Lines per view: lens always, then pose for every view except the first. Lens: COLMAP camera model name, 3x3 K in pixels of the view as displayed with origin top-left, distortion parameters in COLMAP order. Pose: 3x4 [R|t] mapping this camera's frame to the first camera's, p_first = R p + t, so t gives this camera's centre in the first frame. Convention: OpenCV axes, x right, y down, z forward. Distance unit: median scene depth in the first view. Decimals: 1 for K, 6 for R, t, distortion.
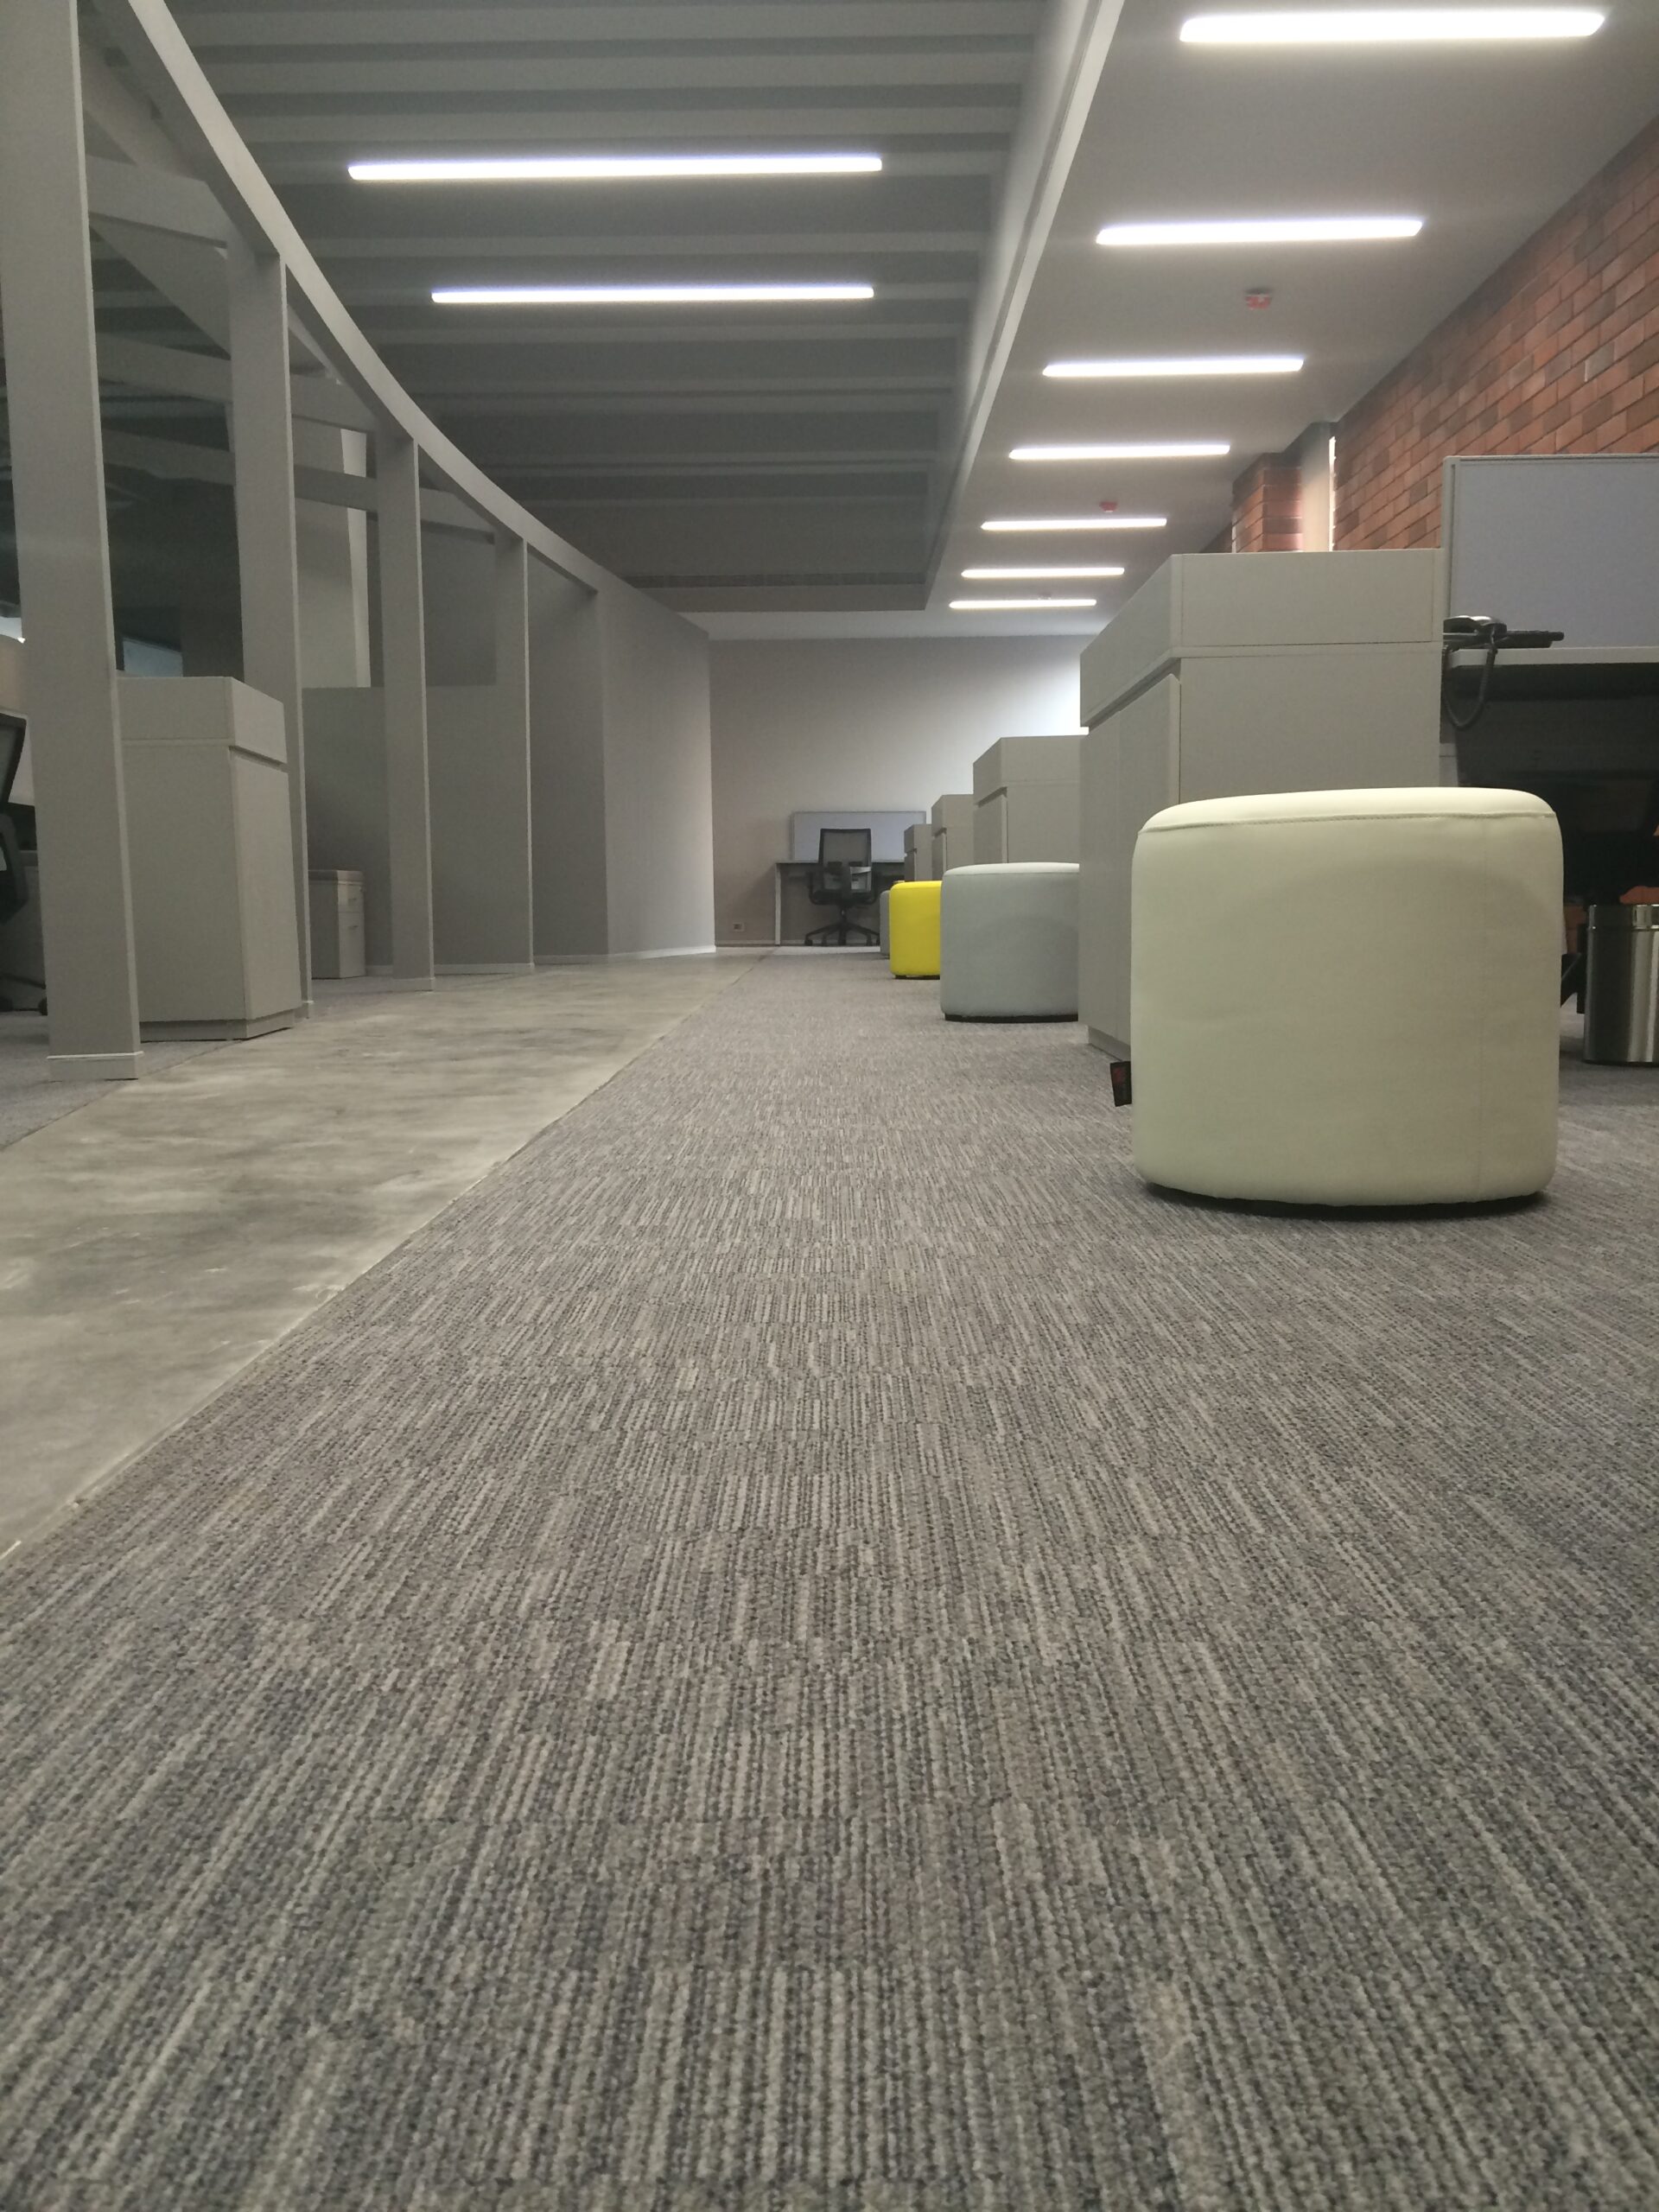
lens RADIAL K [[1858.1, 0, 822.5], [0, 1858.1, 1114.5], [0, 0, 1]] dist [0.006073, 0.006289]
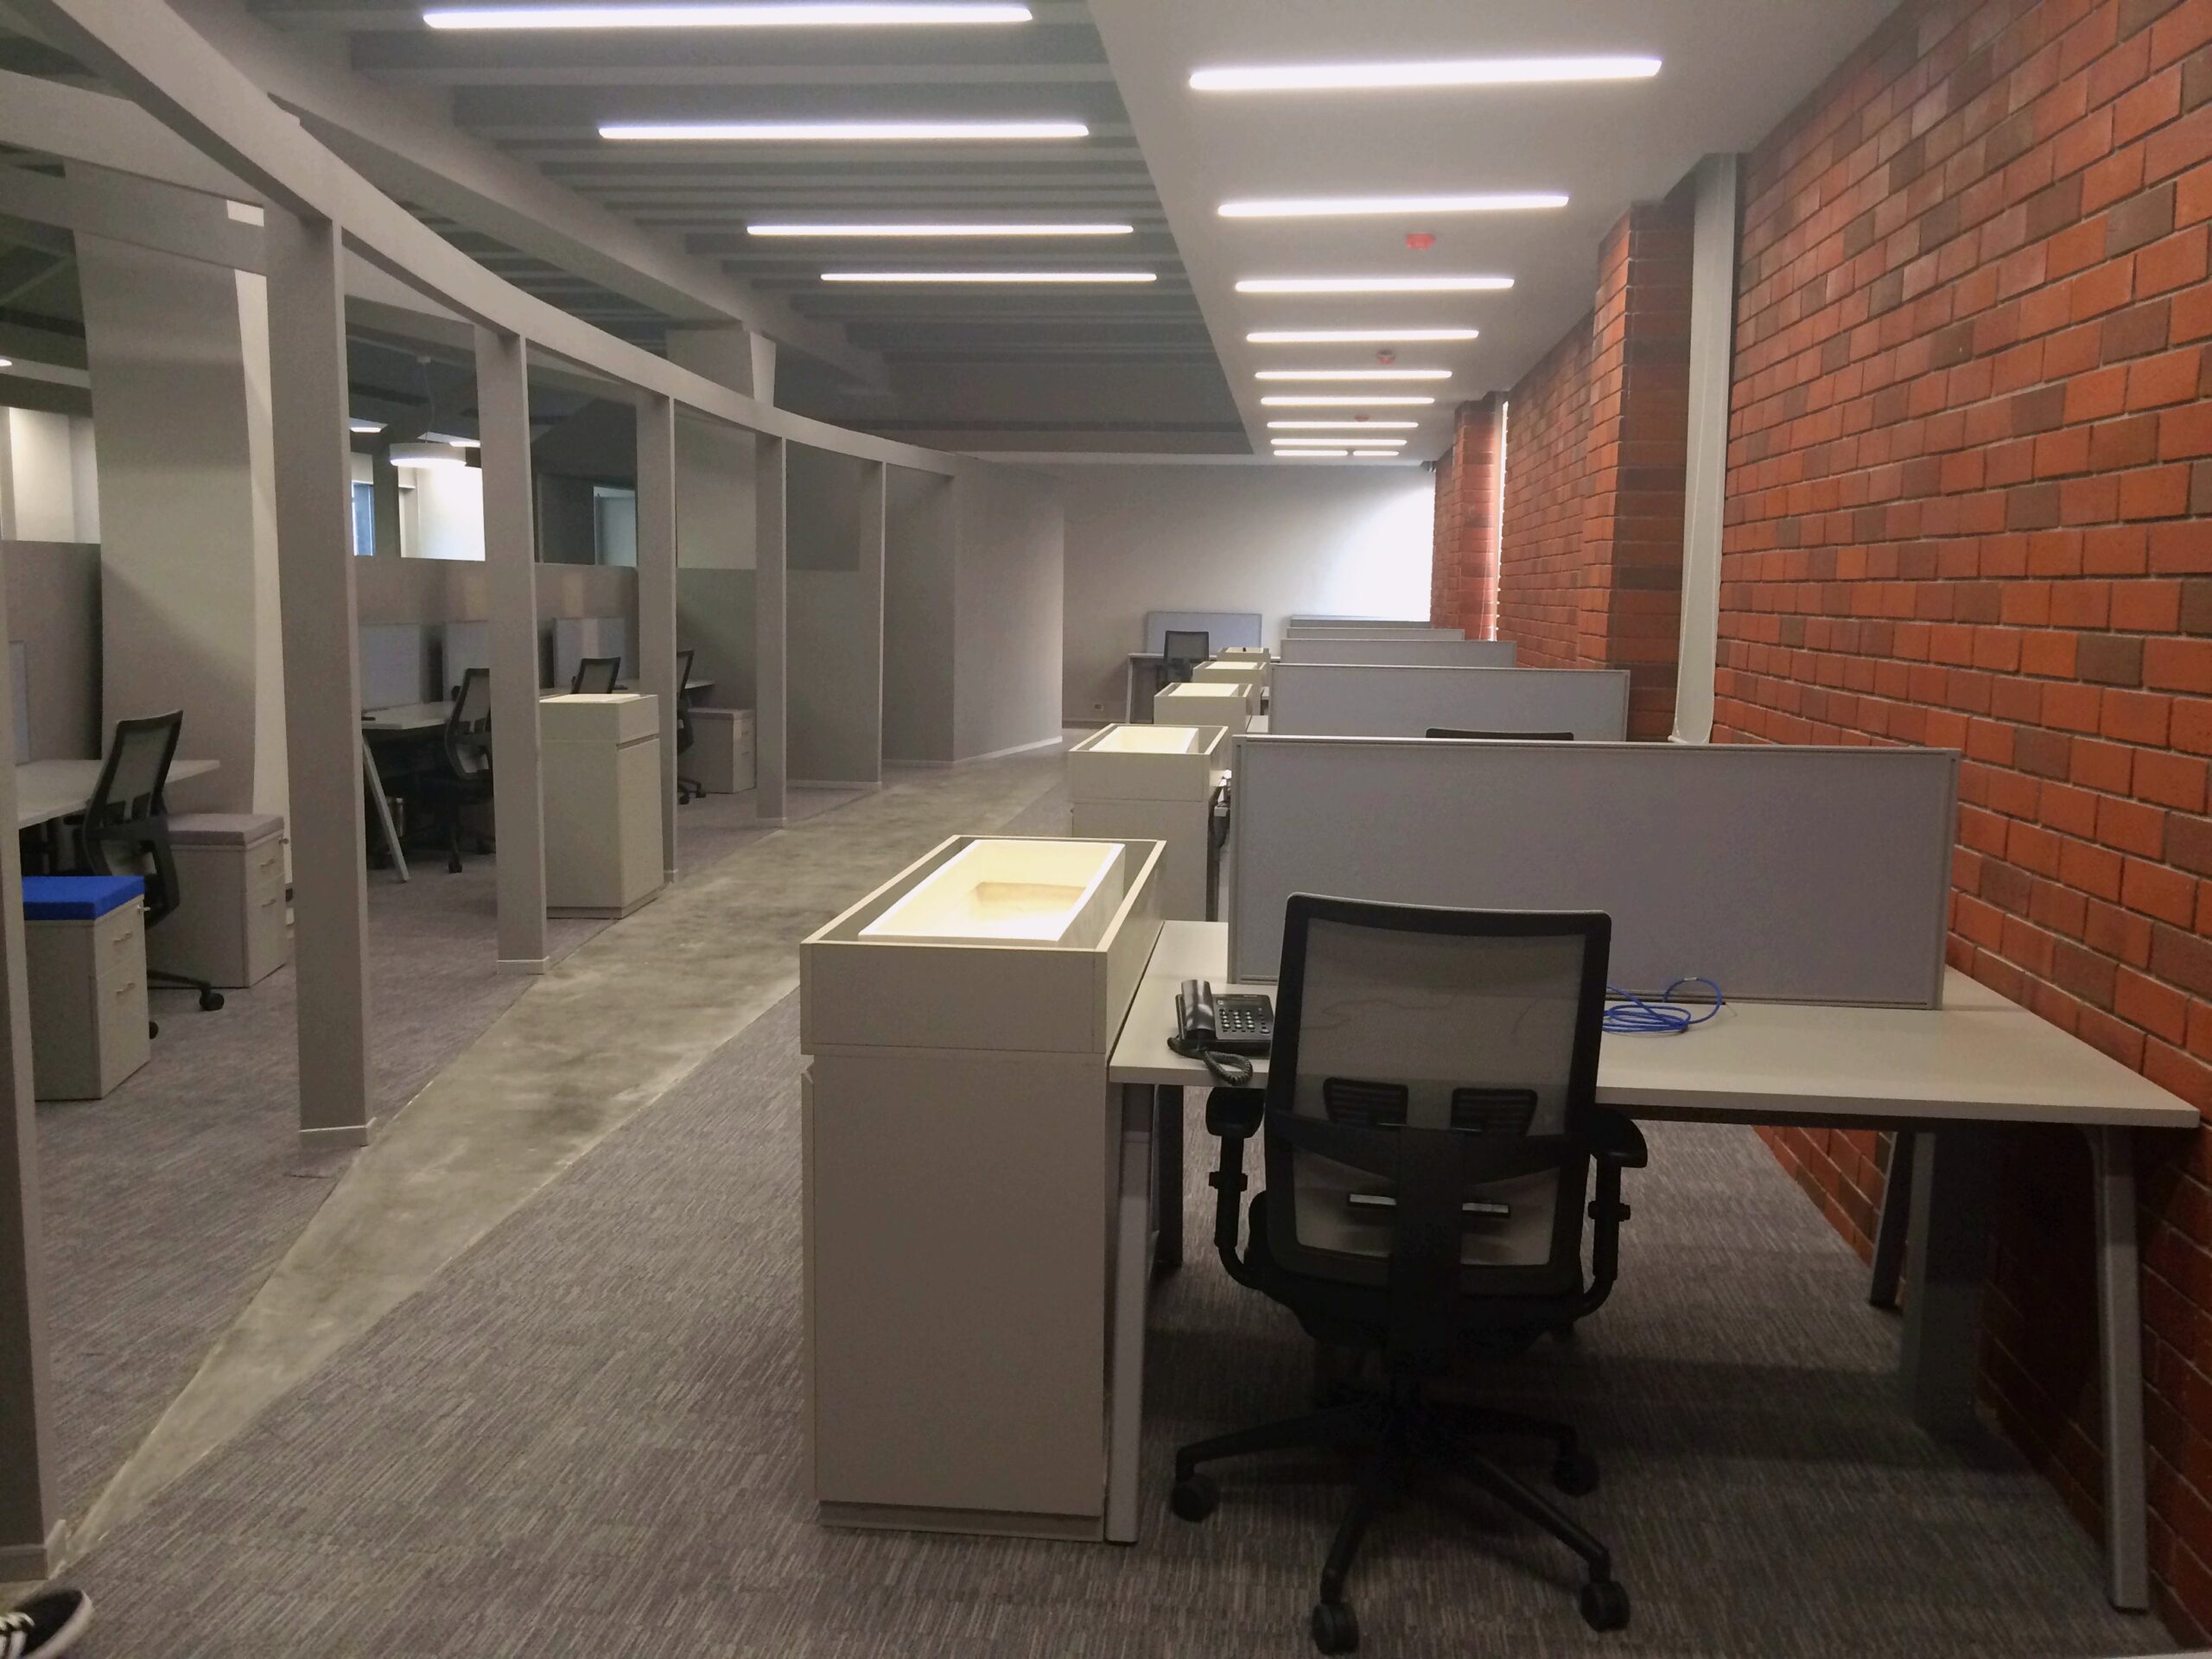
lens RADIAL K [[1858.1, 0, 1113.6], [0, 1858.1, 823.3], [0, 0, 1]] dist [0.006073, 0.006289]
pose [[0.994491, 0.041841, -0.096109, 0.741072], [-0.040161, 0.999006, 0.019347, -0.466551], [0.096823, -0.015381, 0.995183, -1.577249]]
